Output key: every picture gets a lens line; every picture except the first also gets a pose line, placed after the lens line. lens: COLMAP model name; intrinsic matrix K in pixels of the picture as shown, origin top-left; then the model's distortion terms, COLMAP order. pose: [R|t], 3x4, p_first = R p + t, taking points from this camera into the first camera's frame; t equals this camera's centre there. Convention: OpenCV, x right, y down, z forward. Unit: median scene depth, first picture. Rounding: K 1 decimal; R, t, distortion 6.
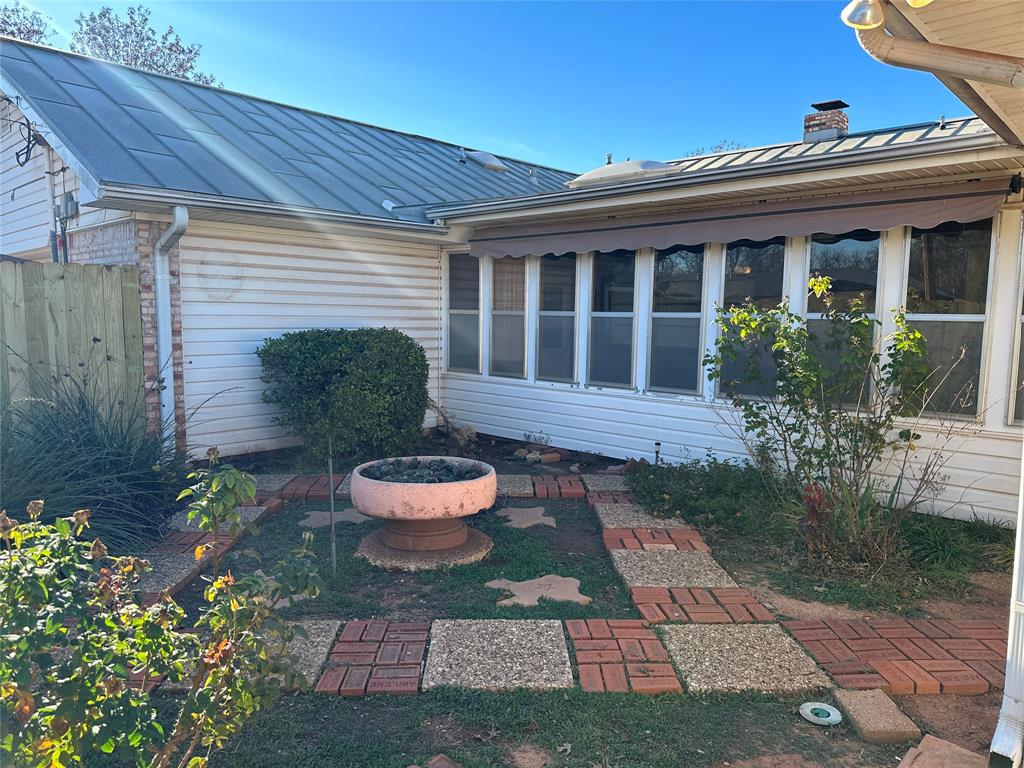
lens RADIAL K [[723.2, 0, 508.1], [0, 723.2, 383.4], [0, 0, 1]] dist [0.041048, -0.040330]
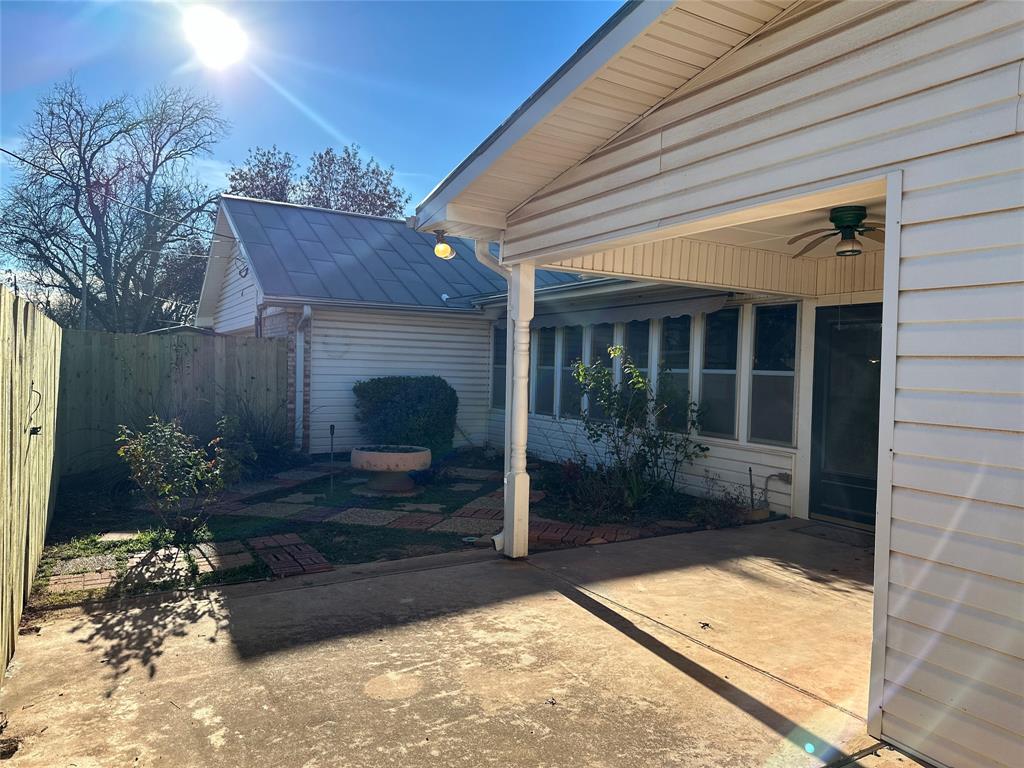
lens RADIAL K [[723.2, 0, 515.8], [0, 723.2, 386.1], [0, 0, 1]] dist [0.041048, -0.040330]
pose [[0.957663, 0.017557, -0.287357, 0.473192], [-0.039141, 0.996811, -0.069540, 0.048949], [0.285220, 0.077843, 0.955296, -0.455105]]
